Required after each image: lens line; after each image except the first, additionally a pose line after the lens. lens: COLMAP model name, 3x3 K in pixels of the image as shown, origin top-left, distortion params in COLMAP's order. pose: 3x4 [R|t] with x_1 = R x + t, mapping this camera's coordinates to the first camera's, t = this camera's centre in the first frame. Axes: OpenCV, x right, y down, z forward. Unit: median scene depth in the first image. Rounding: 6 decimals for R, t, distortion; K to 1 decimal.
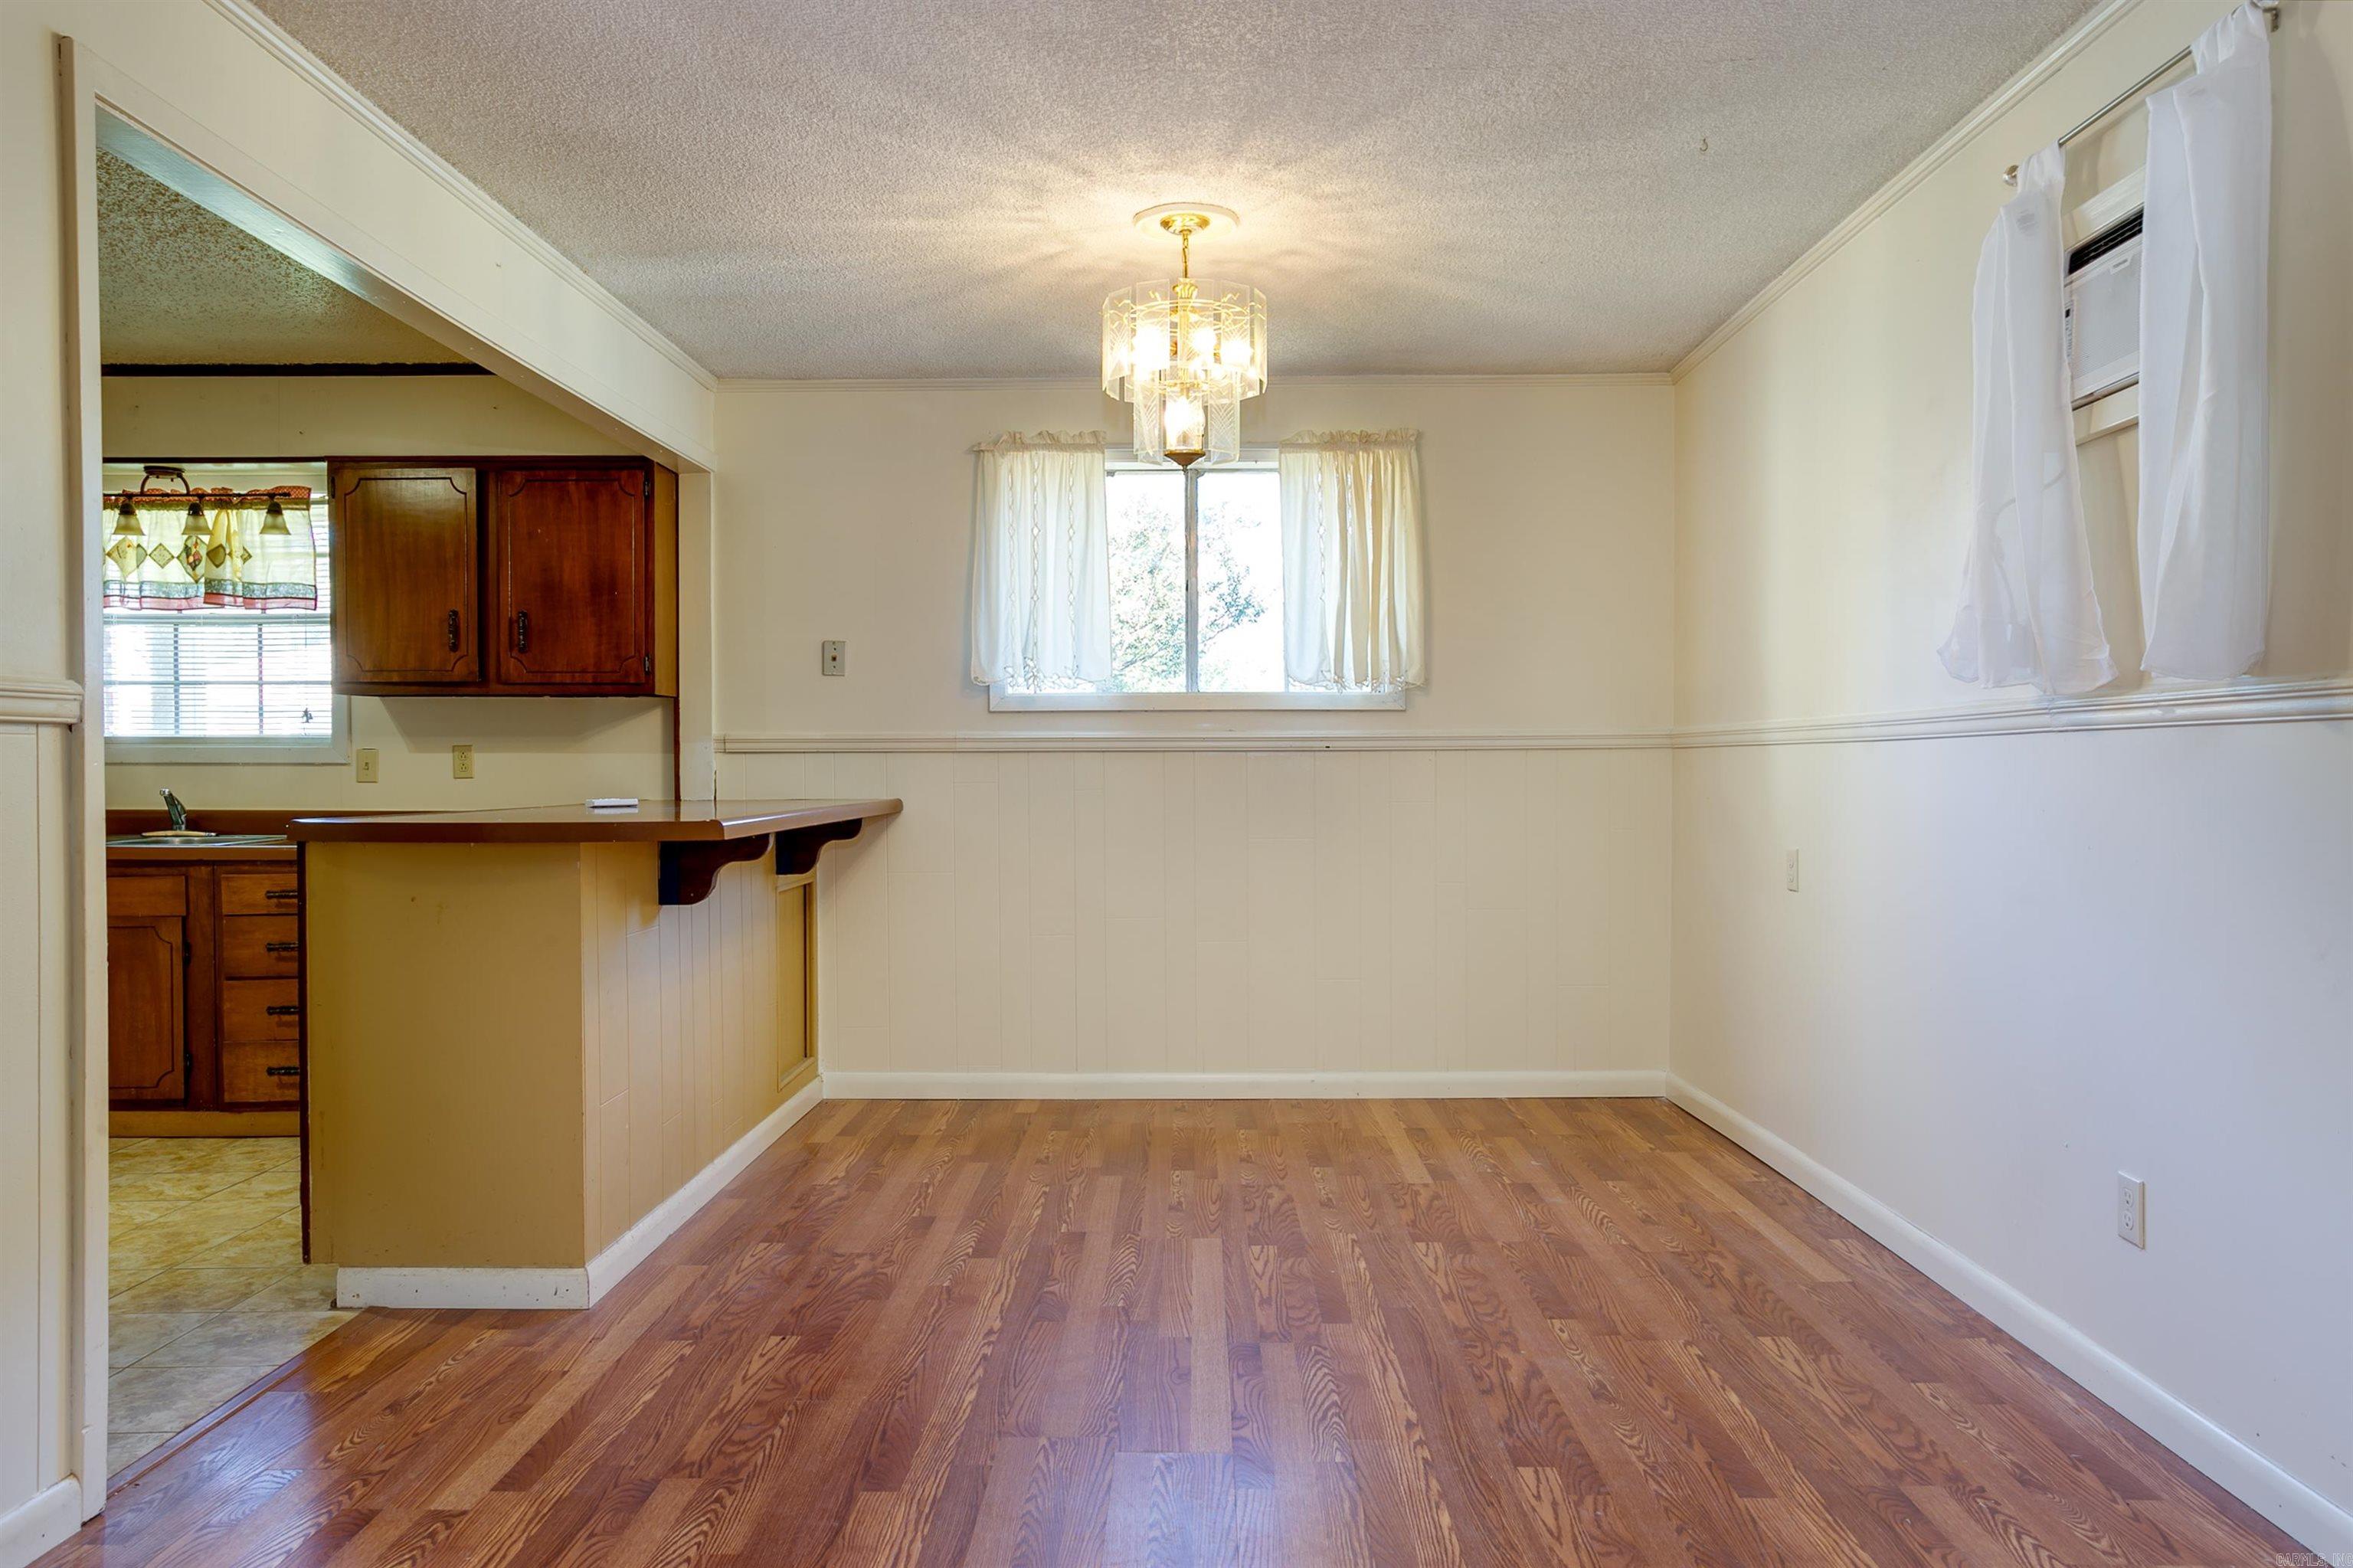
lens RADIAL K [[1685.5, 0, 1142.3], [0, 1685.5, 791.6], [0, 0, 1]] dist [0.031155, 0.028854]
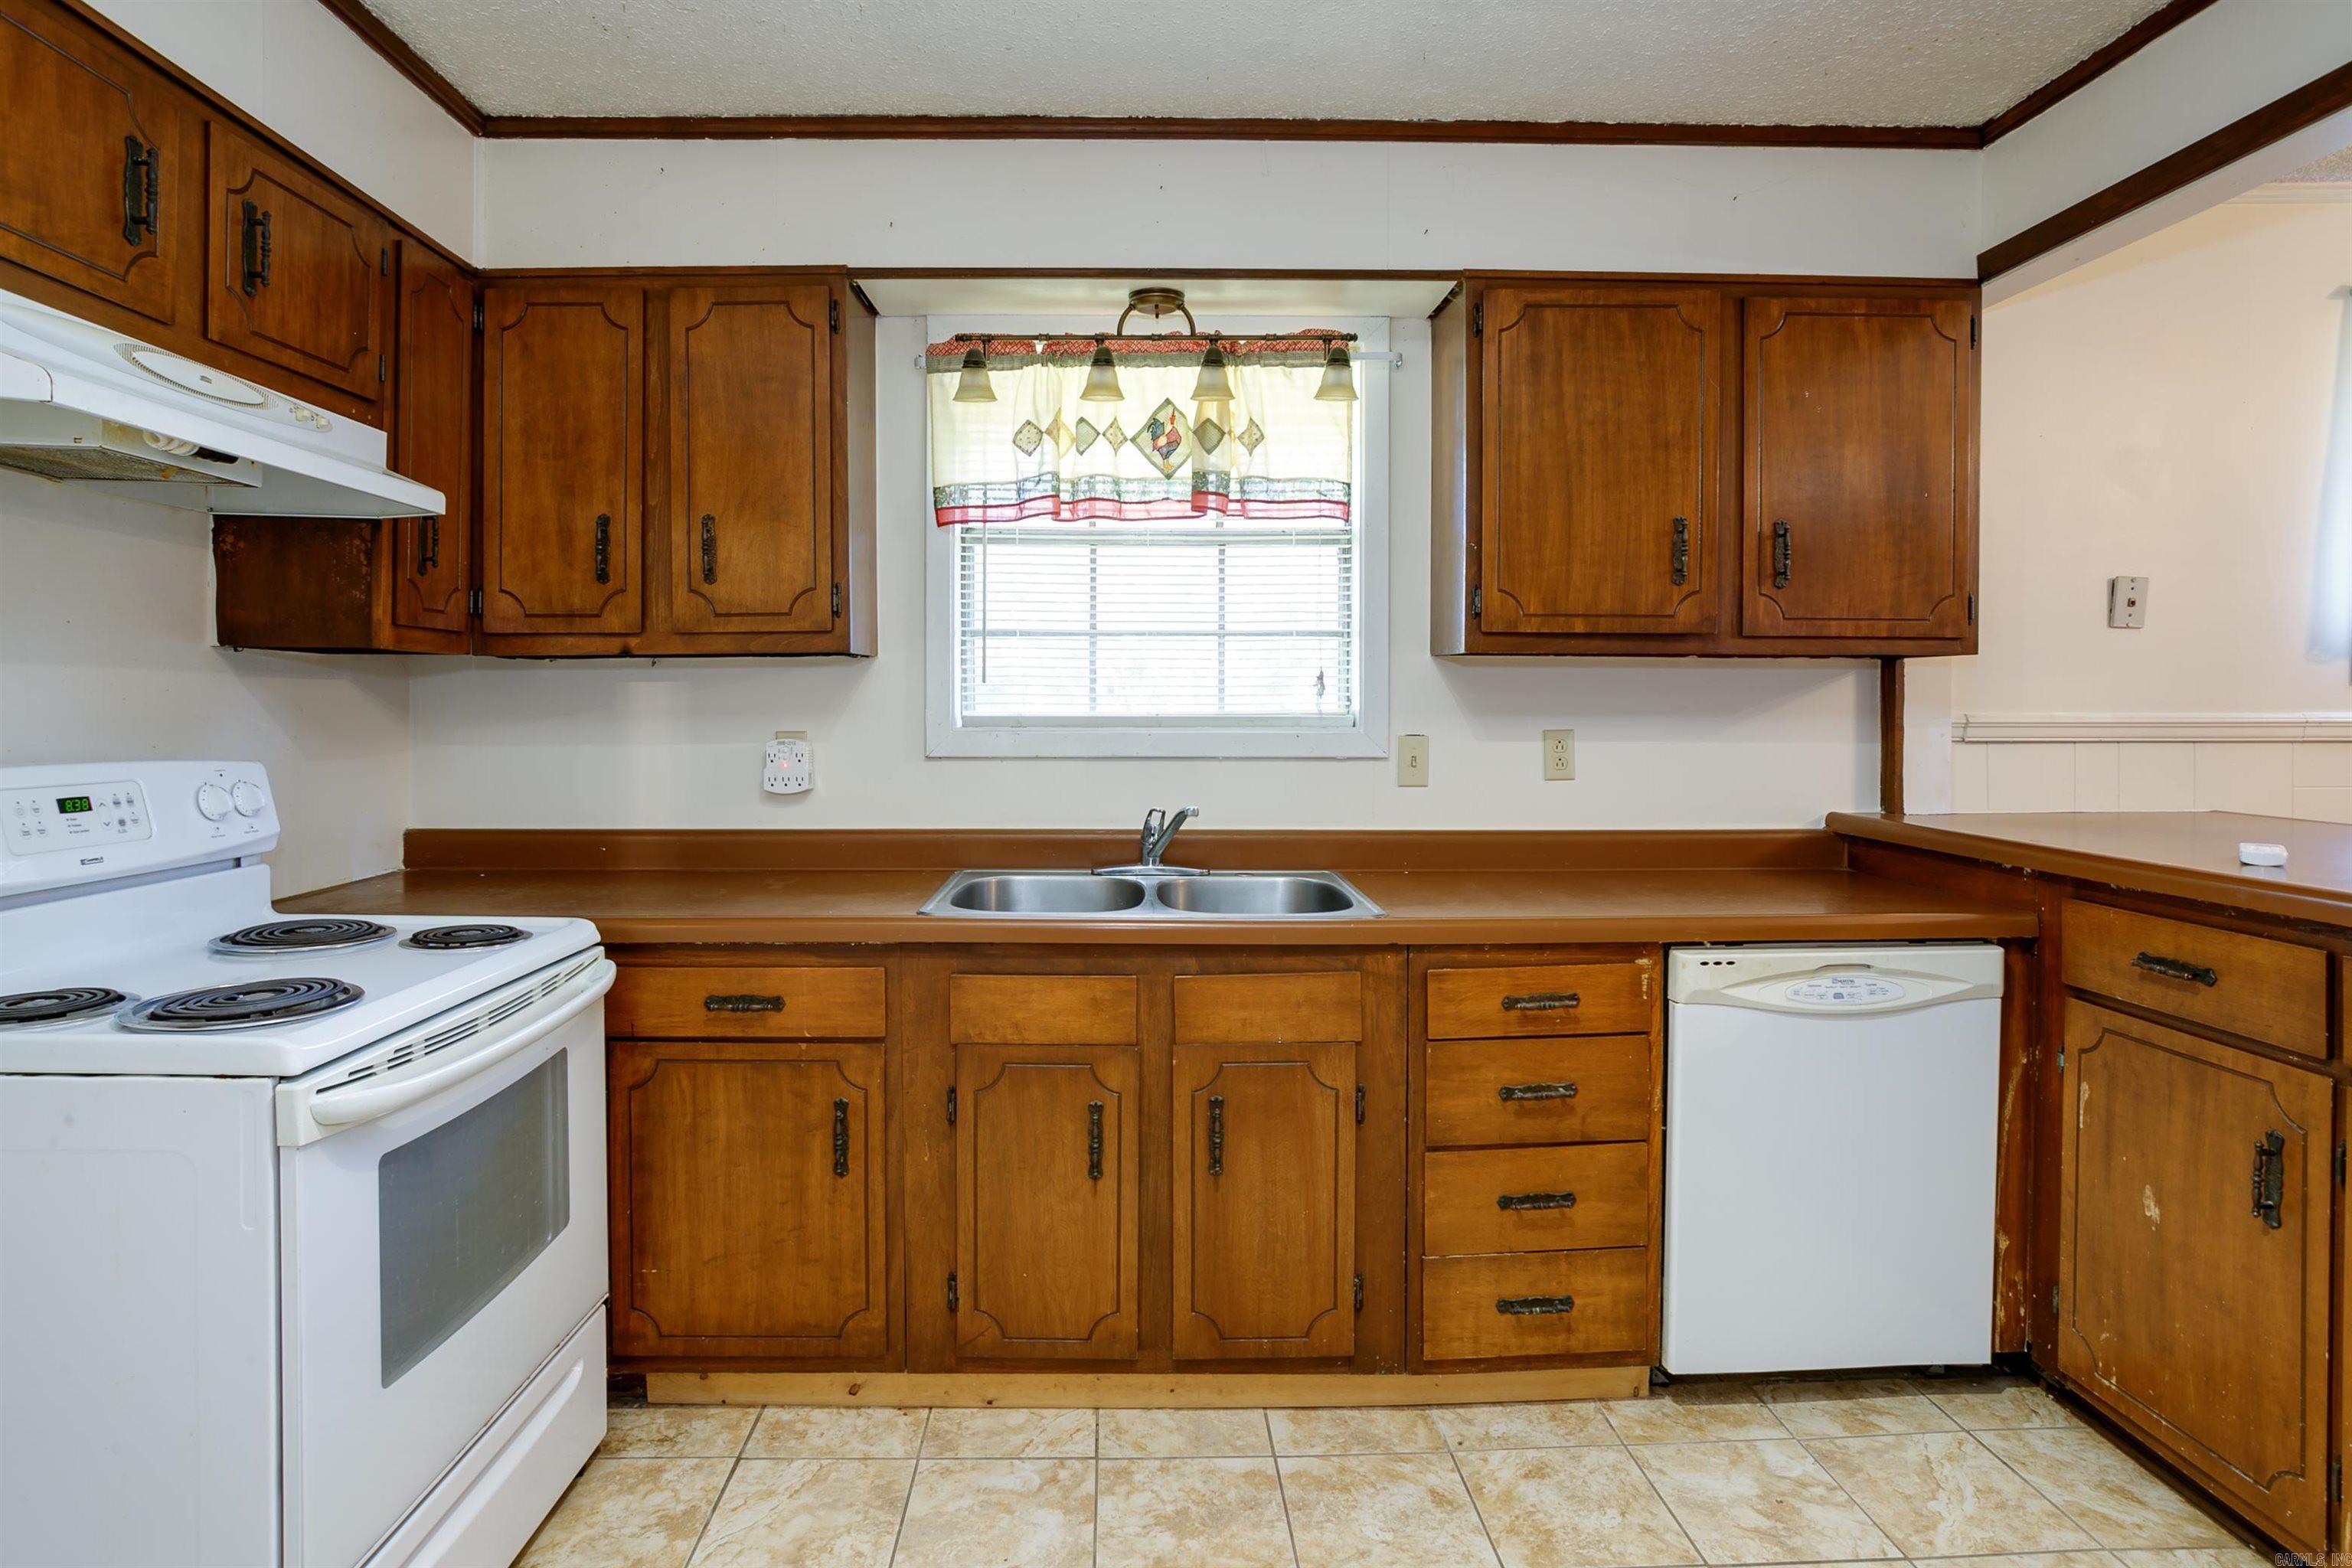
lens RADIAL K [[1282.5, 0, 1155.8], [0, 1282.5, 716.9], [0, 0, 1]] dist [-0.050437, 0.023790]
pose [[0.997487, -0.000340, 0.070844, -0.658751], [0.000362, 1.000000, -0.000298, -0.036105], [-0.070844, 0.000323, 0.997487, 0.576875]]
